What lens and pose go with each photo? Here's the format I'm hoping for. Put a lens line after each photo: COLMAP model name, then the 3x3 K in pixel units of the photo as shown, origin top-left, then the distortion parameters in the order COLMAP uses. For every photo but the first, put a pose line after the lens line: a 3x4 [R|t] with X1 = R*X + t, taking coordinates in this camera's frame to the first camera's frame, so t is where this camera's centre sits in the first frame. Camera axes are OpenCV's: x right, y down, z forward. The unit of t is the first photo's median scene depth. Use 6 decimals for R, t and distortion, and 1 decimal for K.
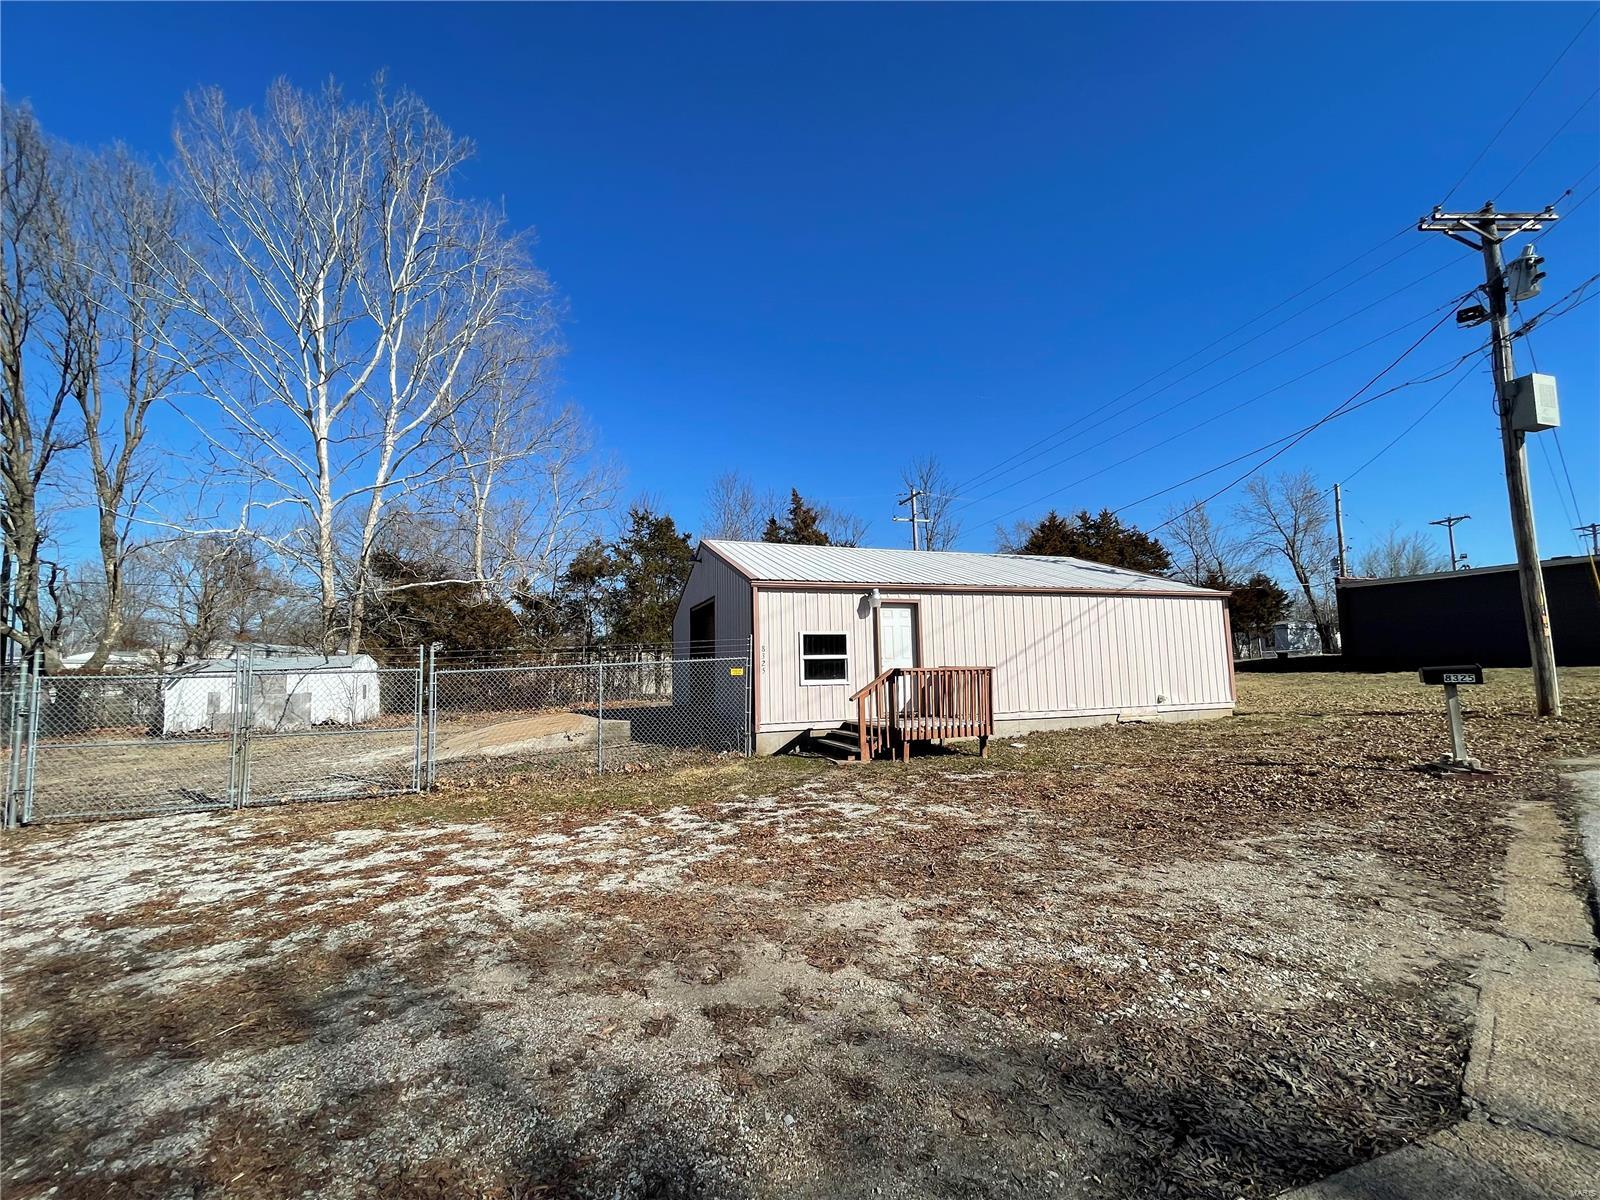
lens RADIAL K [[642.0, 0, 791.0], [0, 642.0, 608.5], [0, 0, 1]] dist [-0.002059, 0.000106]
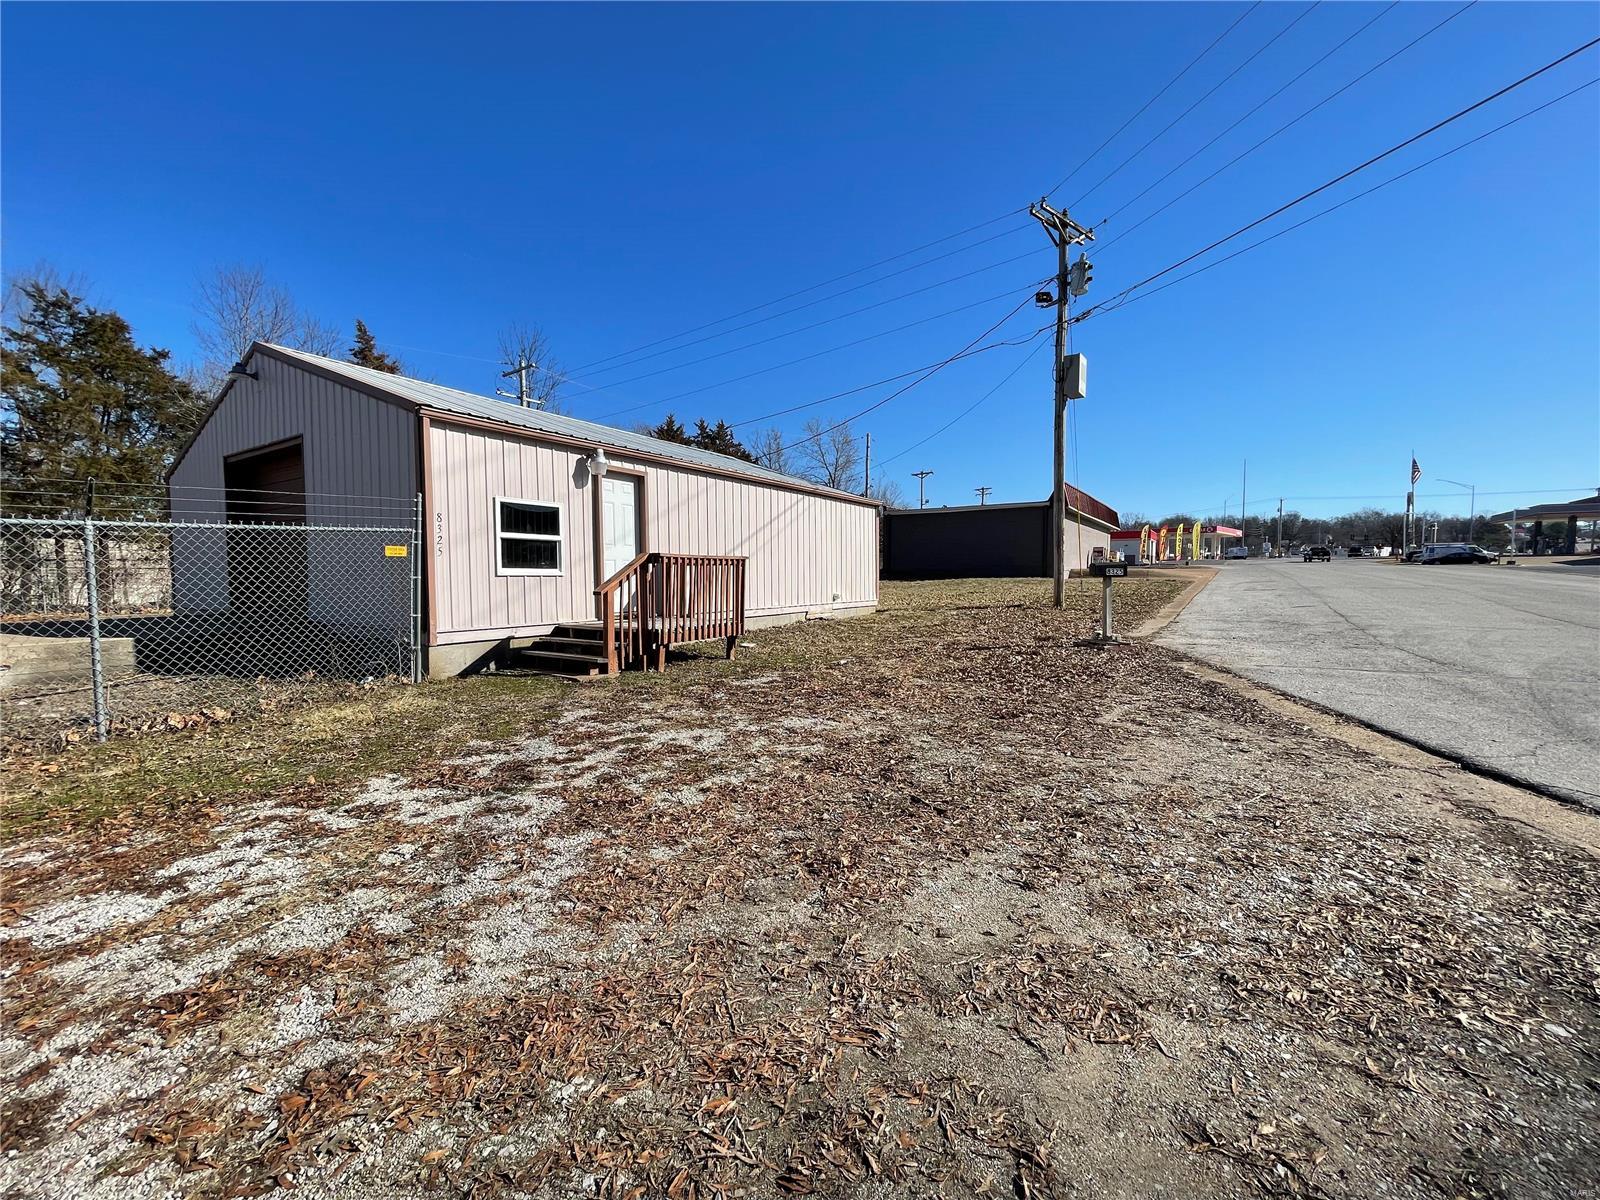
lens RADIAL K [[642.0, 0, 790.0], [0, 642.0, 610.0], [0, 0, 1]] dist [-0.002059, 0.000106]
pose [[0.793066, -0.014963, 0.608952, -0.154689], [-0.069906, 0.990857, 0.115390, 0.054441], [-0.605111, -0.134081, 0.784769, 0.257503]]
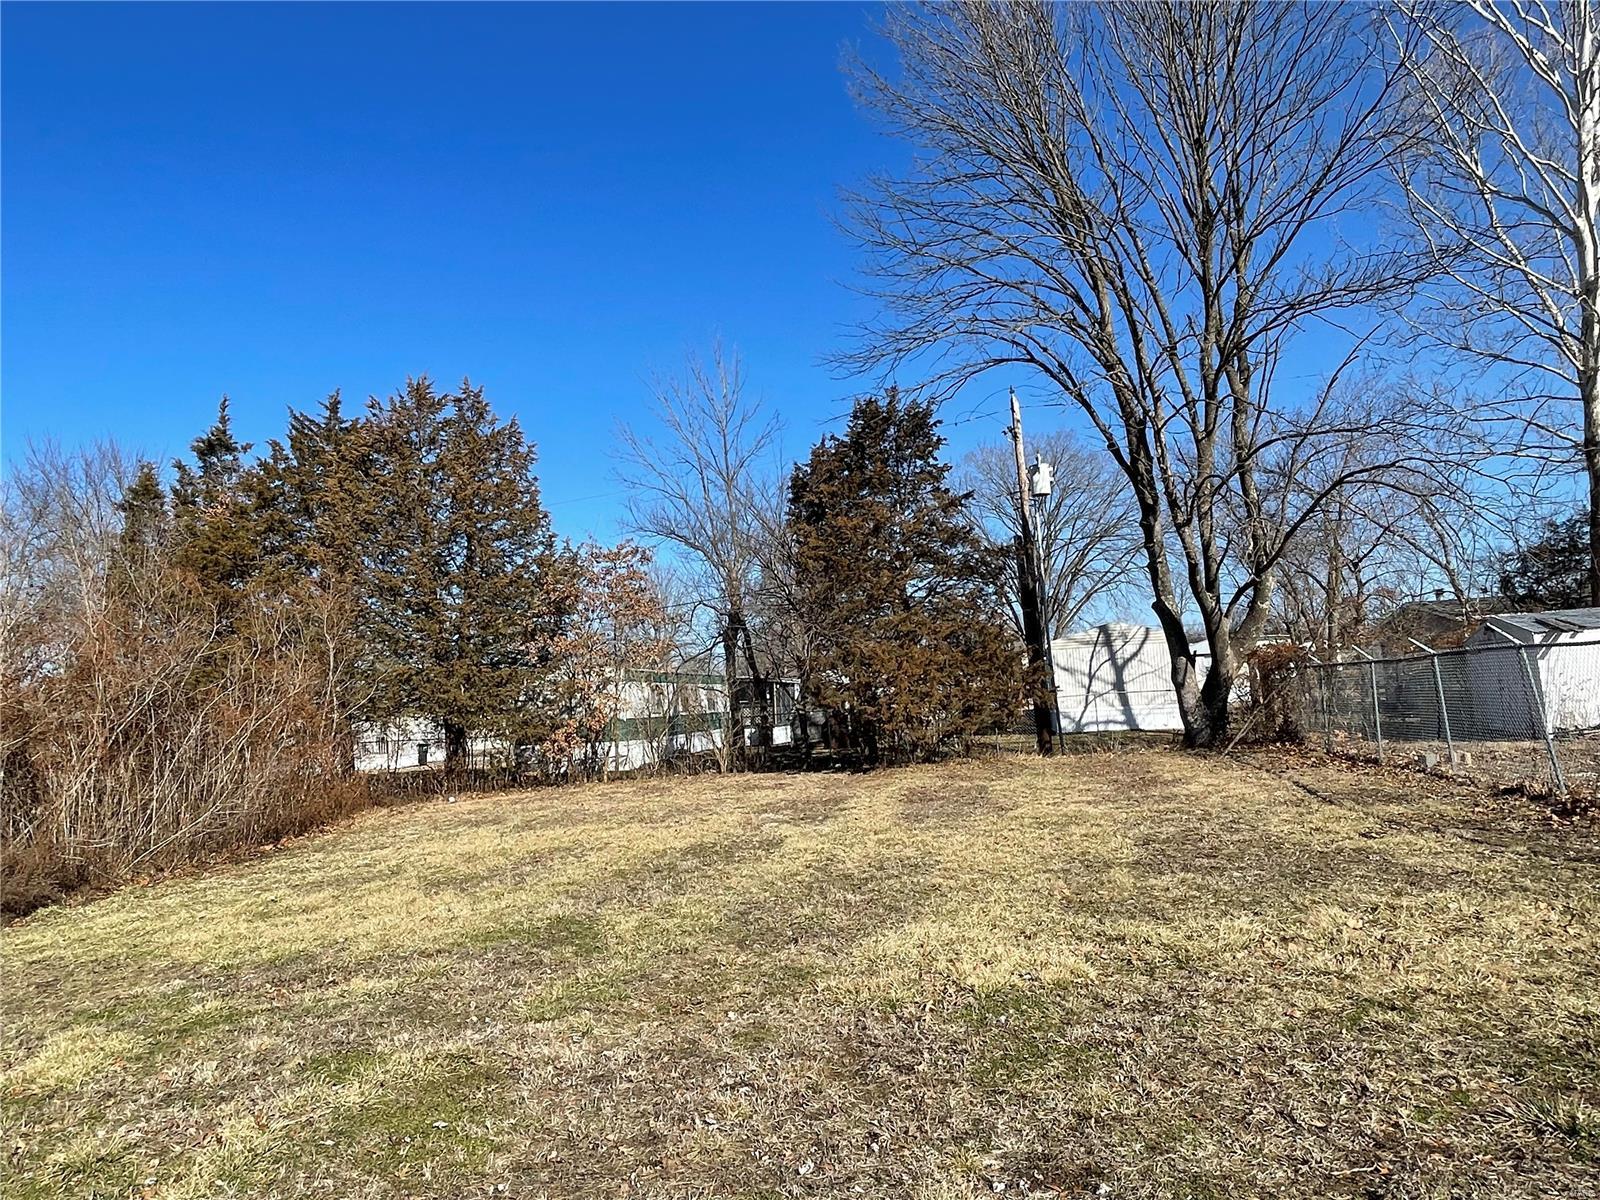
lens RADIAL K [[1042.3, 0, 770.1], [0, 1042.3, 610.1], [0, 0, 1]] dist [-0.003286, -0.011771]
pose [[0.856690, -0.080120, -0.509571, -1.910045], [0.084161, 0.996337, -0.015164, 0.054261], [0.508919, -0.029895, 0.860295, -0.389654]]
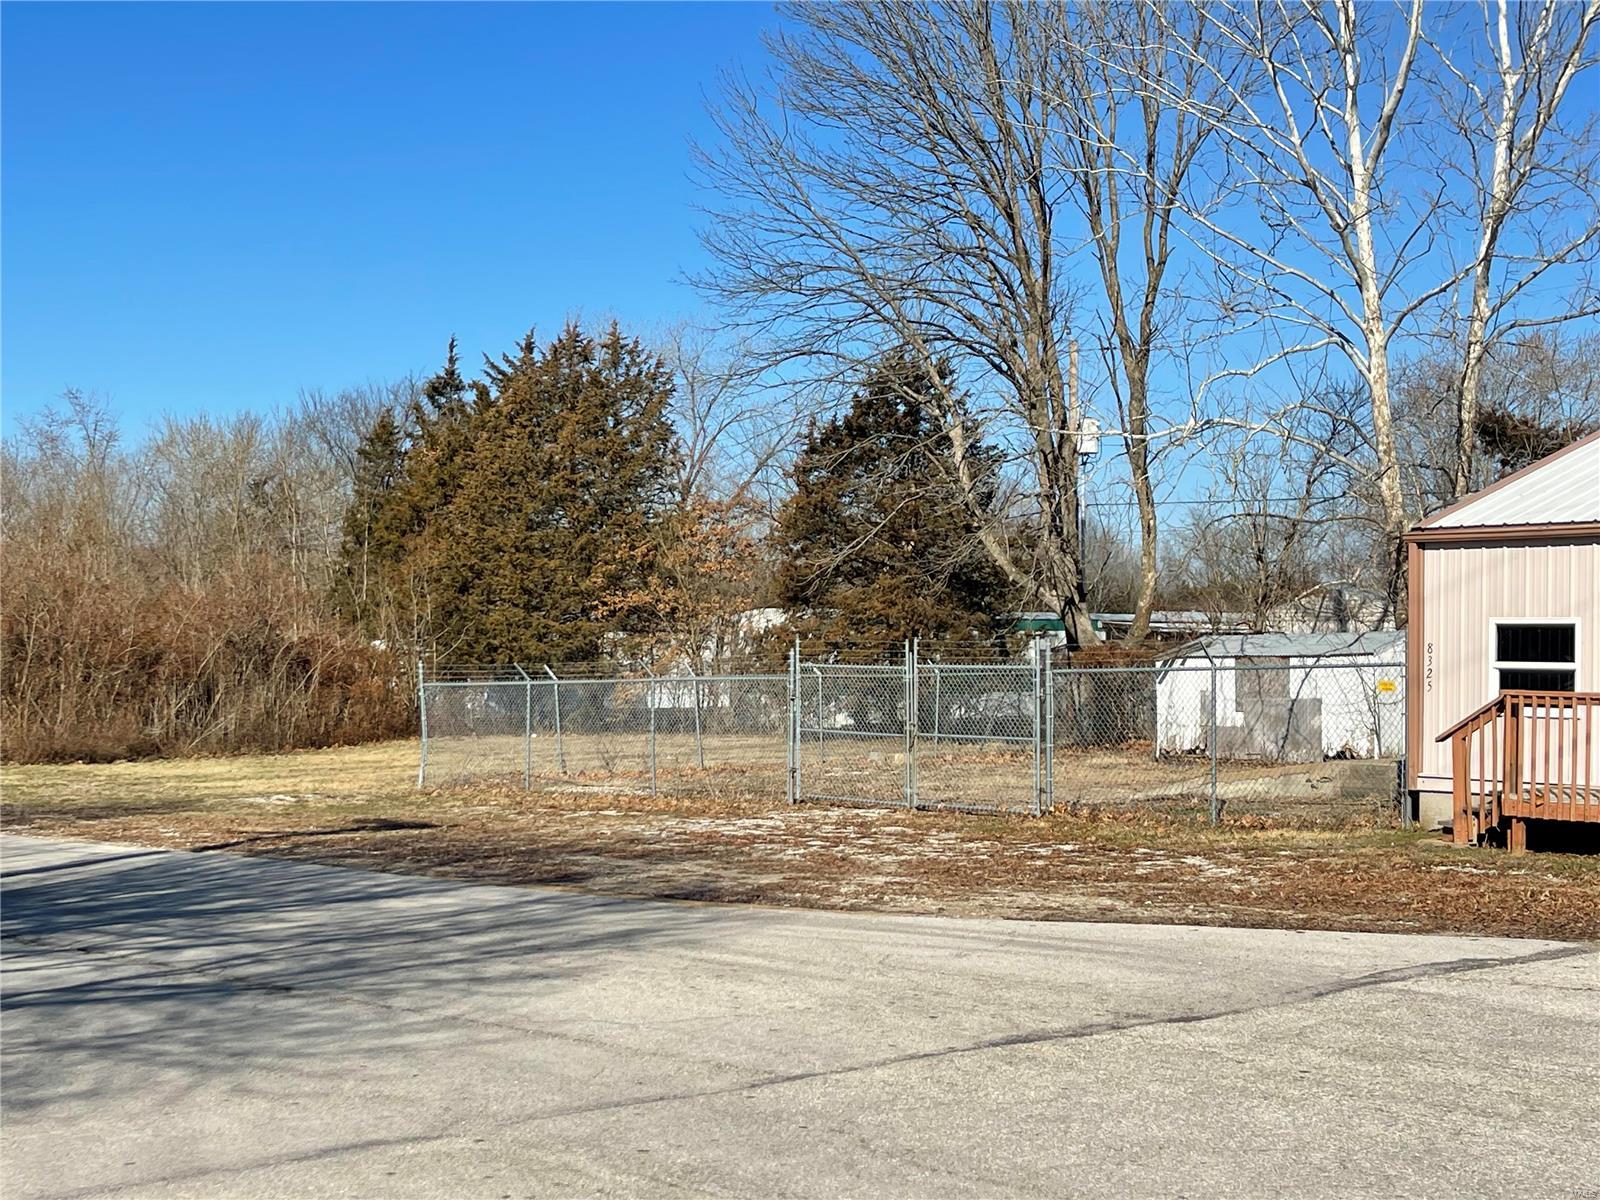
lens RADIAL K [[2193.4, 0, 804.9], [0, 2193.4, 604.8], [0, 0, 1]] dist [0.089733, 0.000000]
pose [[0.398596, 0.003333, -0.917121, 1.525619], [0.066487, 0.997257, 0.032520, -0.077235], [0.914714, -0.073939, 0.397281, -0.300978]]
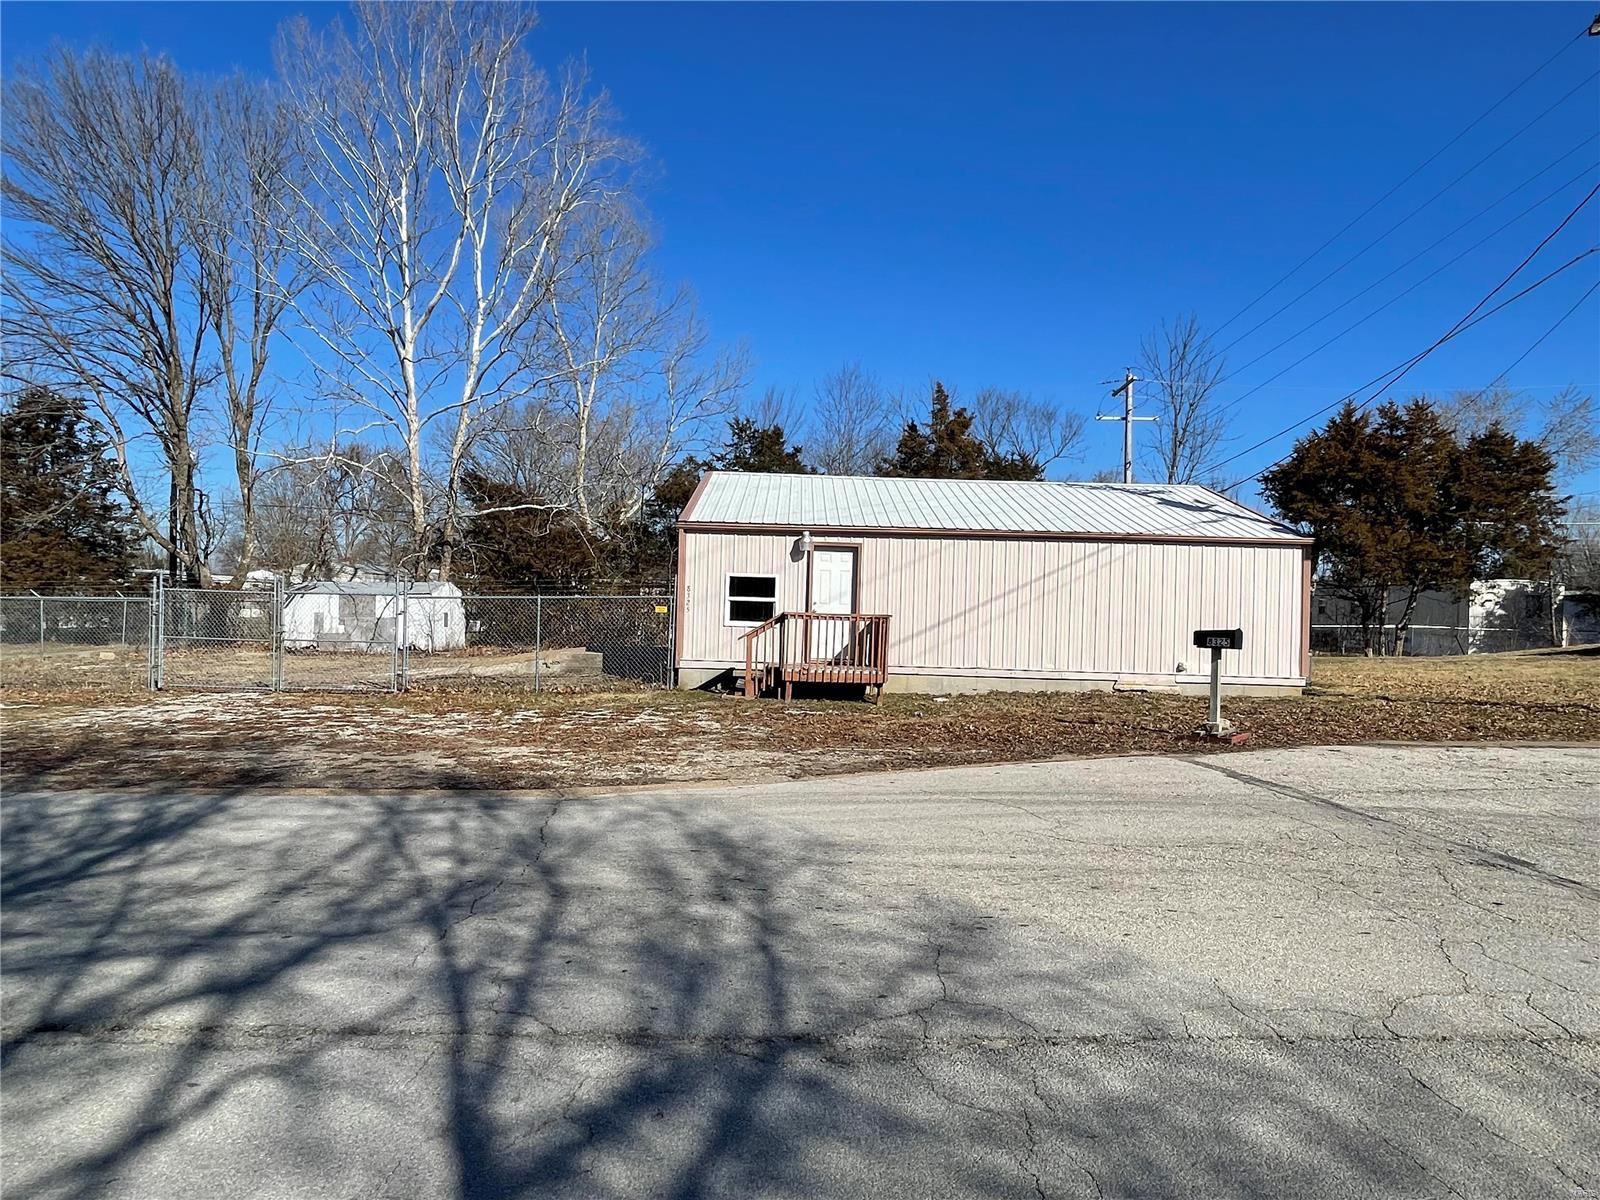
lens RADIAL K [[944.9, 0, 786.3], [0, 944.9, 621.0], [0, 0, 1]] dist [0.007131, -0.012604]
pose [[0.944489, 0.047509, -0.325089, 0.591038], [-0.016658, 0.995142, 0.097033, -0.034991], [0.328120, -0.086231, 0.940692, -0.381371]]
